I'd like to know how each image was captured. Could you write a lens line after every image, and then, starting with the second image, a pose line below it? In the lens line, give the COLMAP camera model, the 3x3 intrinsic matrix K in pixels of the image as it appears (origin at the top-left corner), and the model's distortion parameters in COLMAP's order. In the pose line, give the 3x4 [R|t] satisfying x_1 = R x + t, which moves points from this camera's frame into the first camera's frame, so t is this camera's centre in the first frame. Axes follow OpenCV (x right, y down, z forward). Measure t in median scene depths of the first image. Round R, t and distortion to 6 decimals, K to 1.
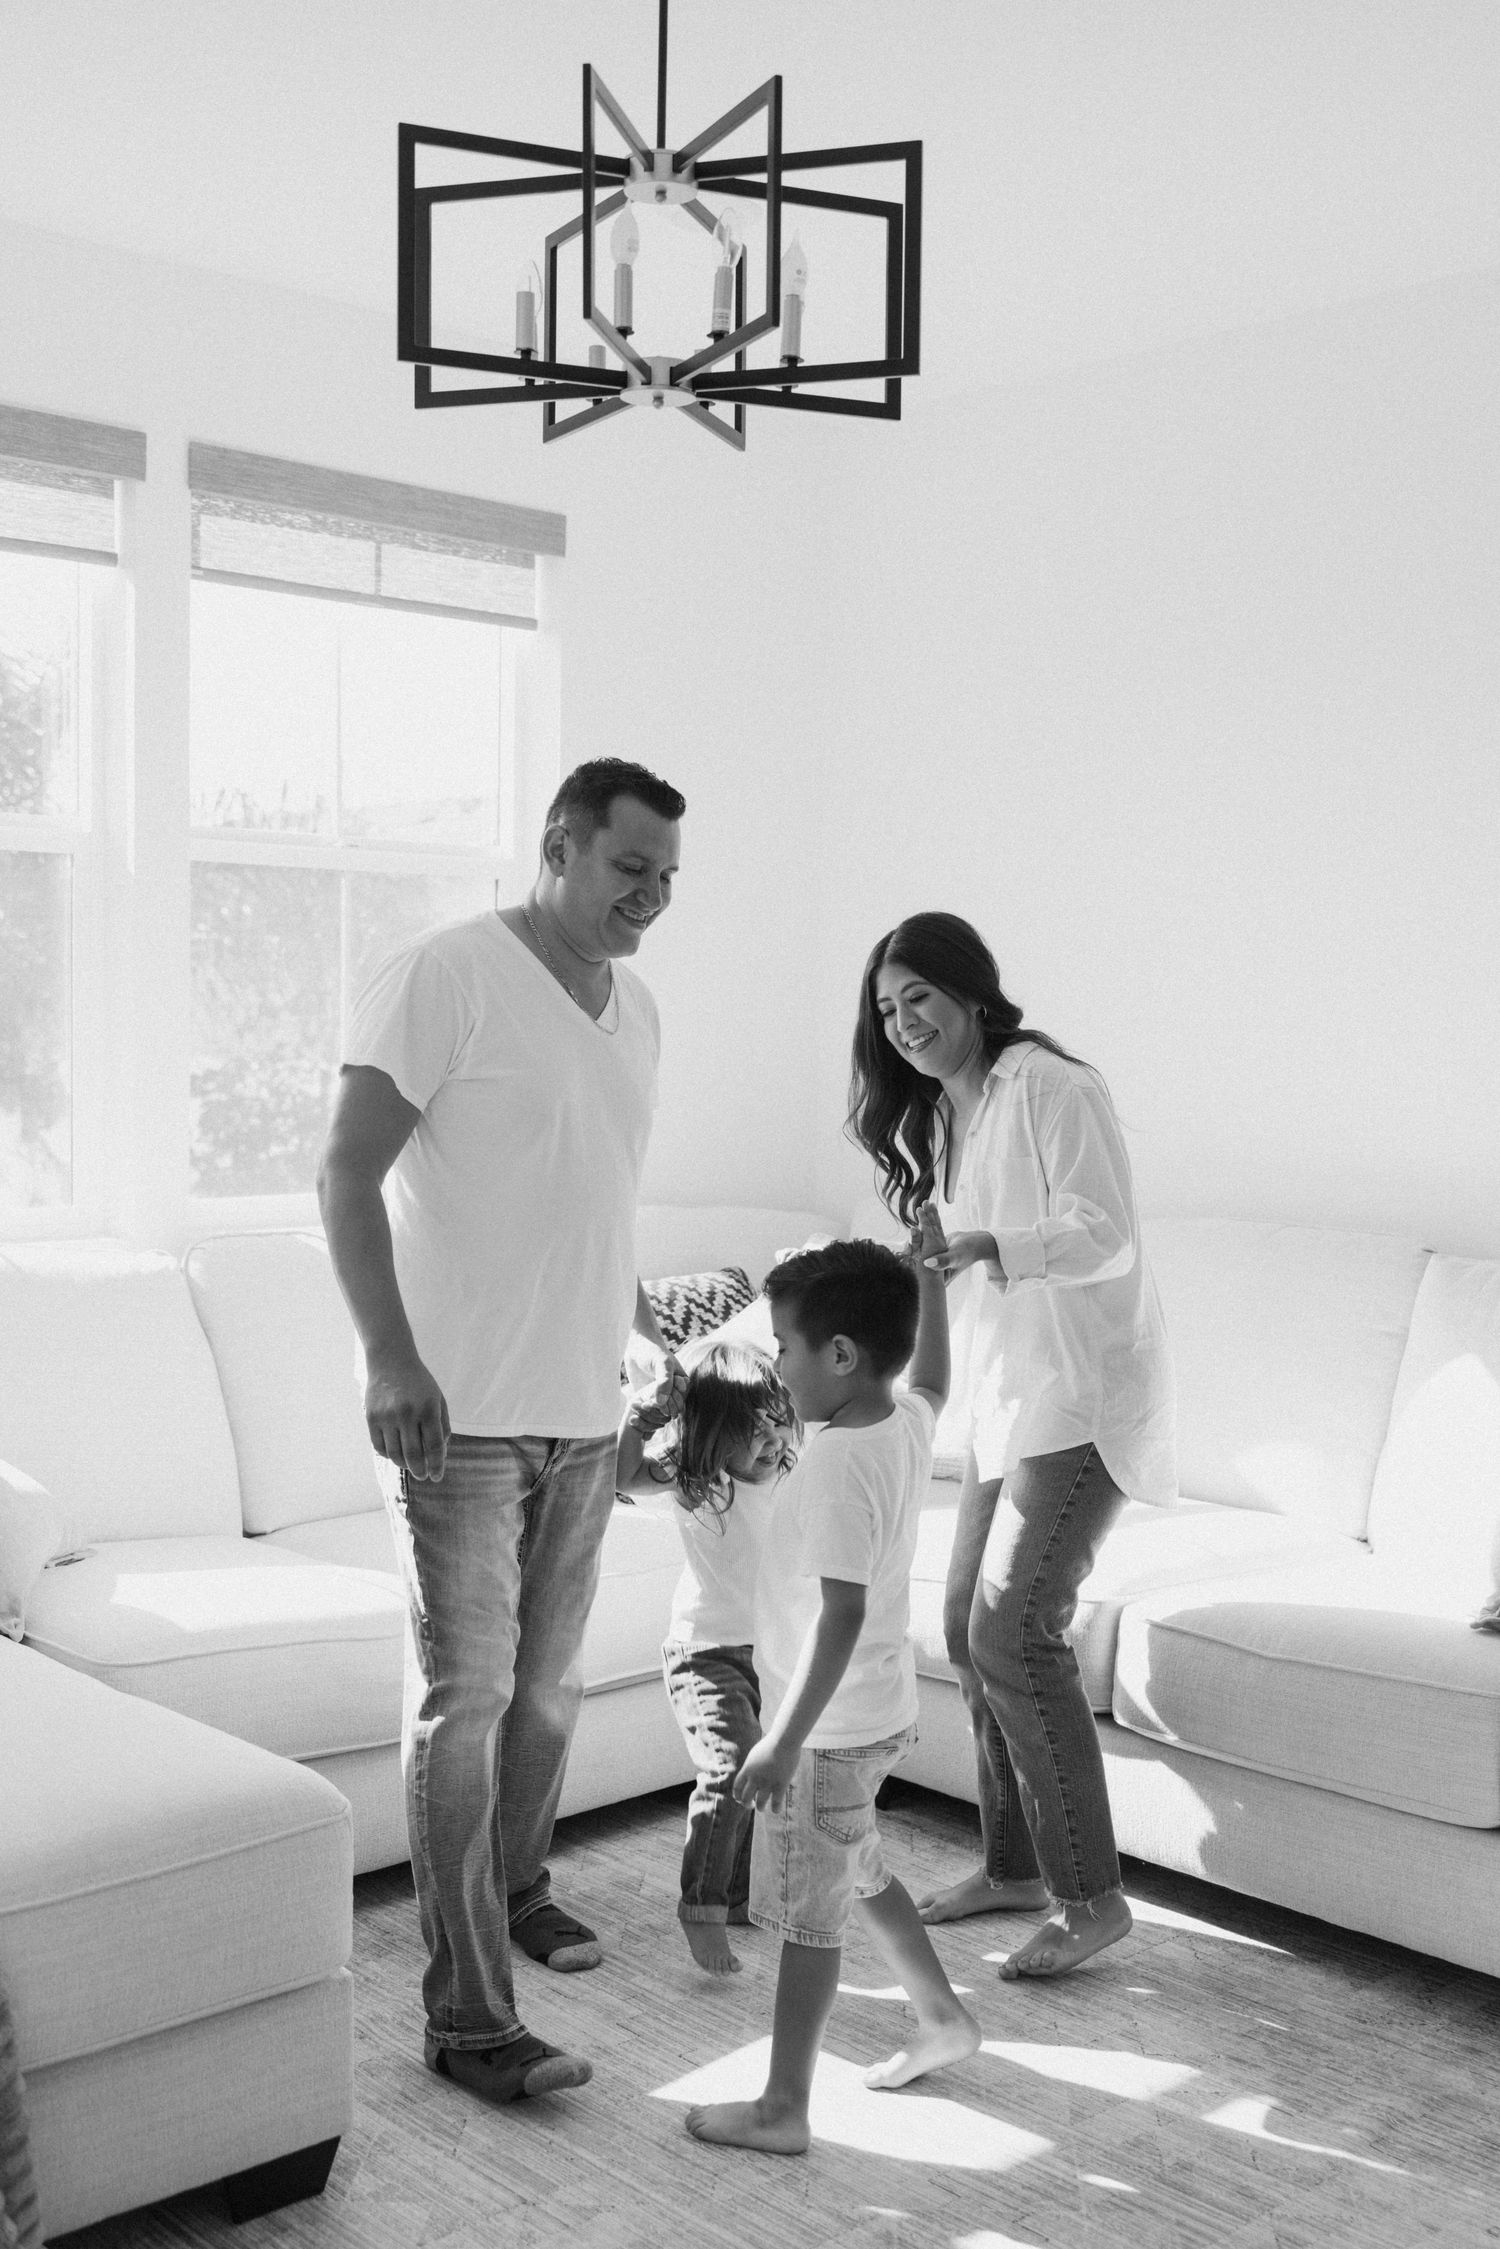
lens RADIAL K [[2440.2, 0, 759.2], [0, 2440.2, 1132.9], [0, 0, 1]] dist [0.012199, 0.018059]
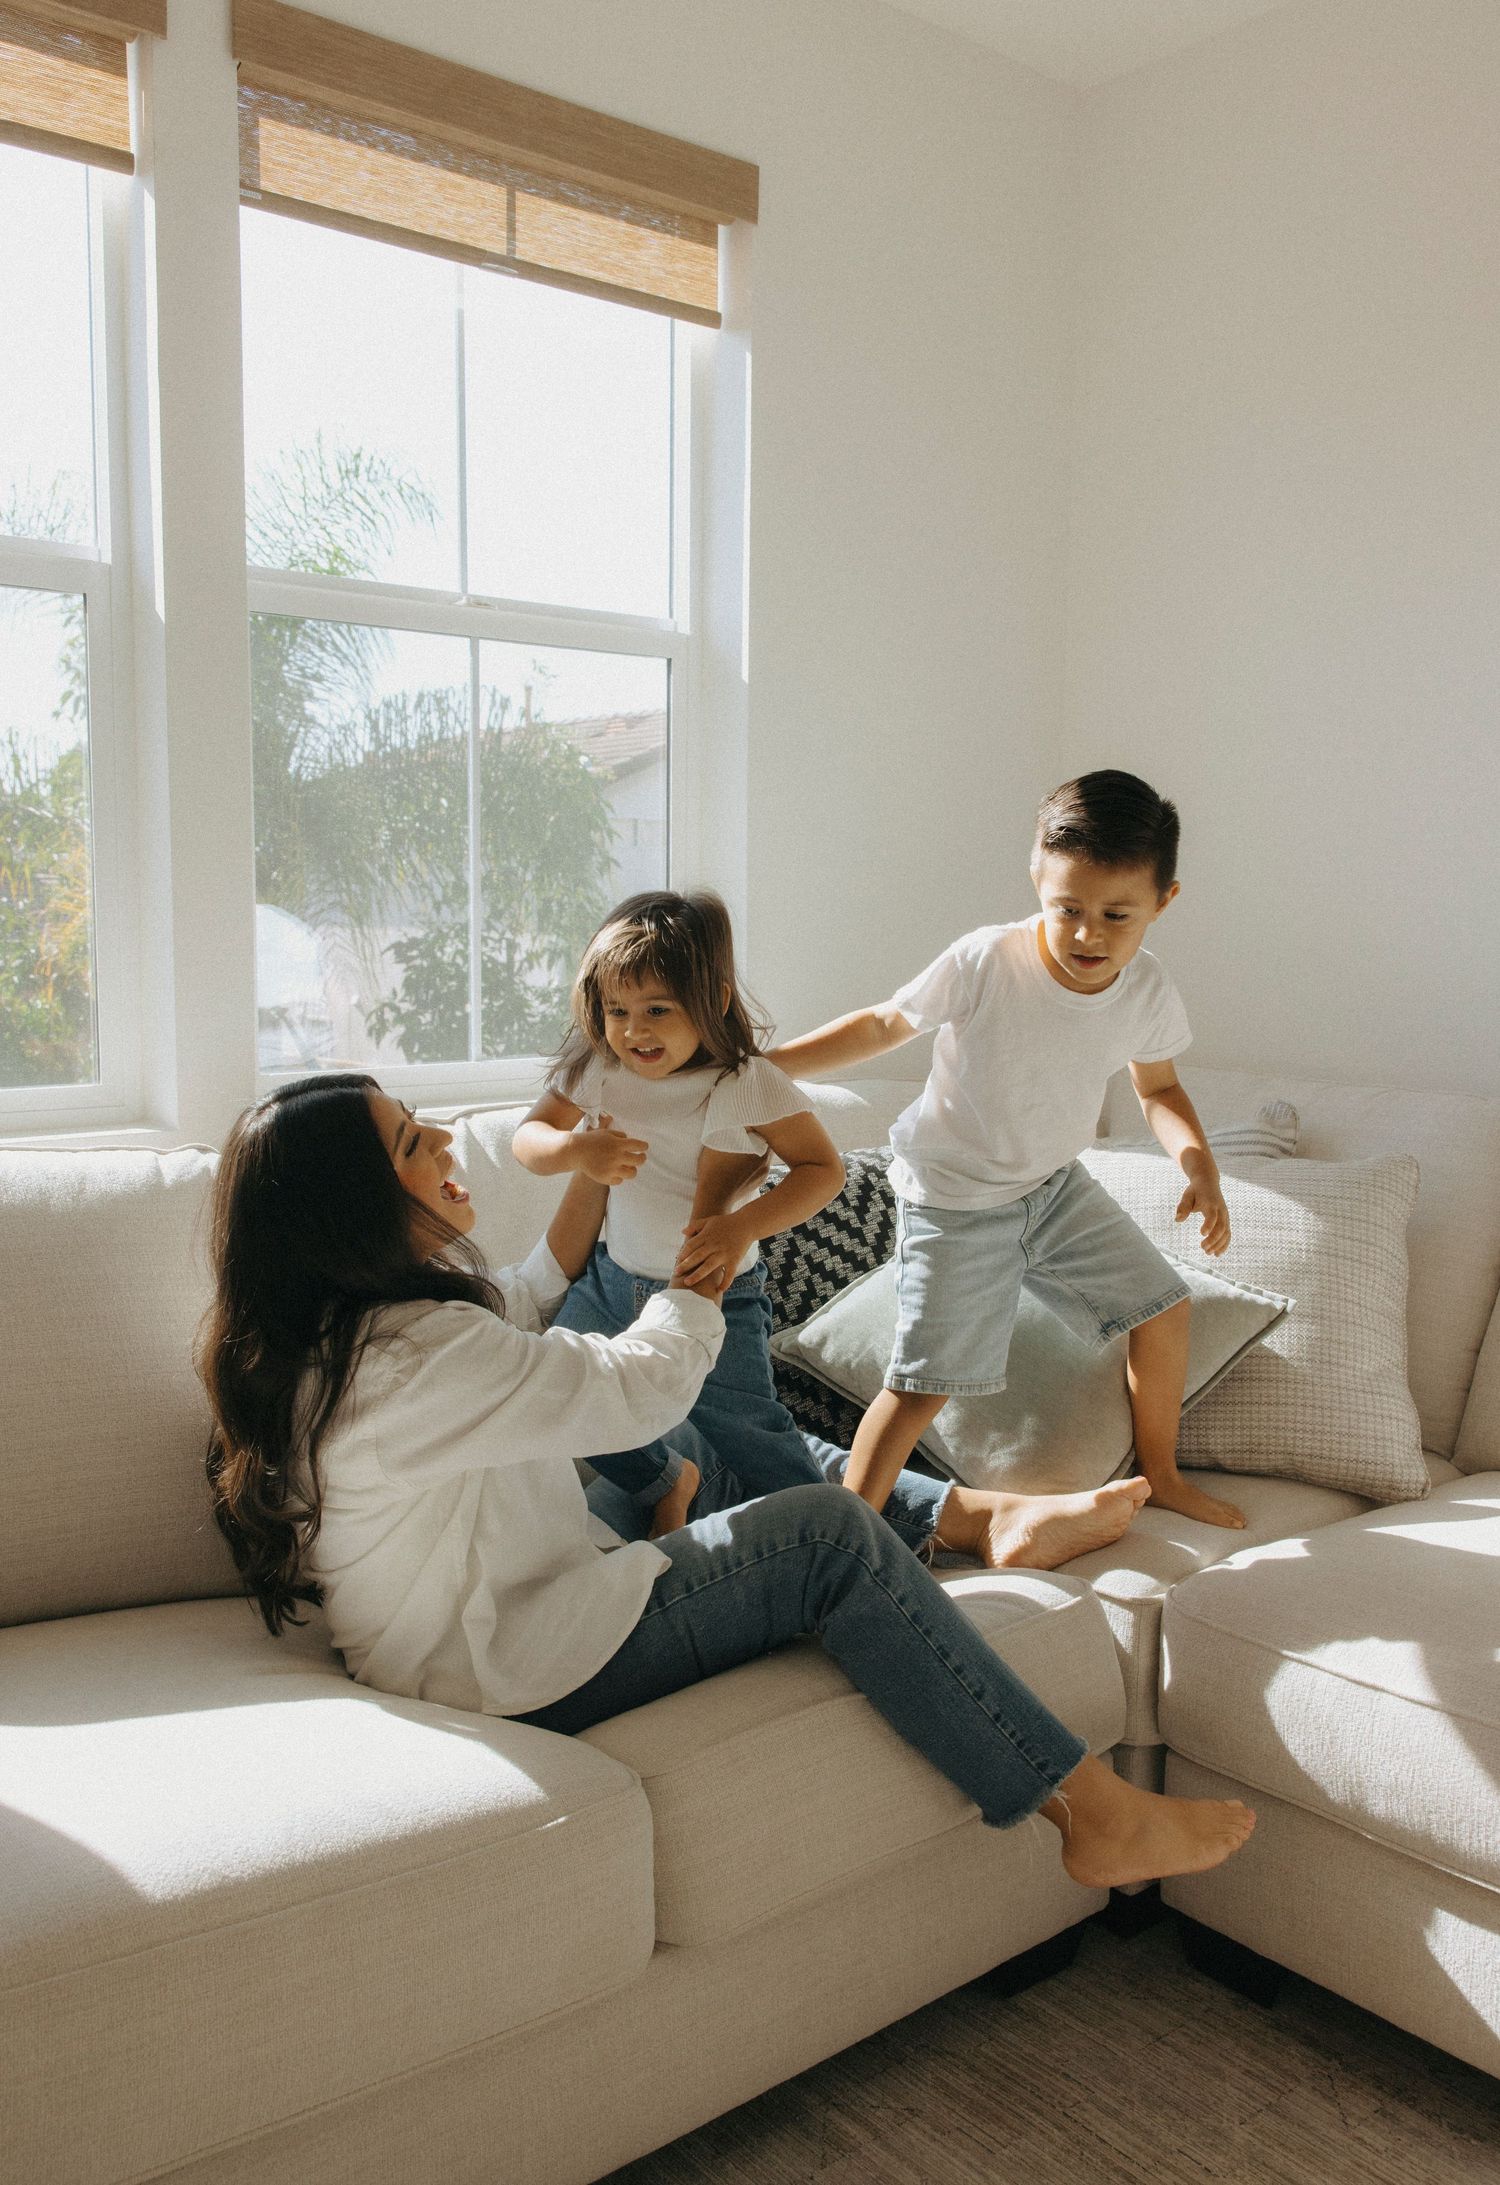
lens RADIAL K [[1820.2, 0, 717.1], [0, 1820.2, 1079.0], [0, 0, 1]] dist [0.020115, 0.005041]
pose [[0.997323, 0.000559, -0.073120, -0.050235], [0.002786, 0.998954, 0.045639, 0.003813], [0.073069, -0.045721, 0.996278, 0.418569]]
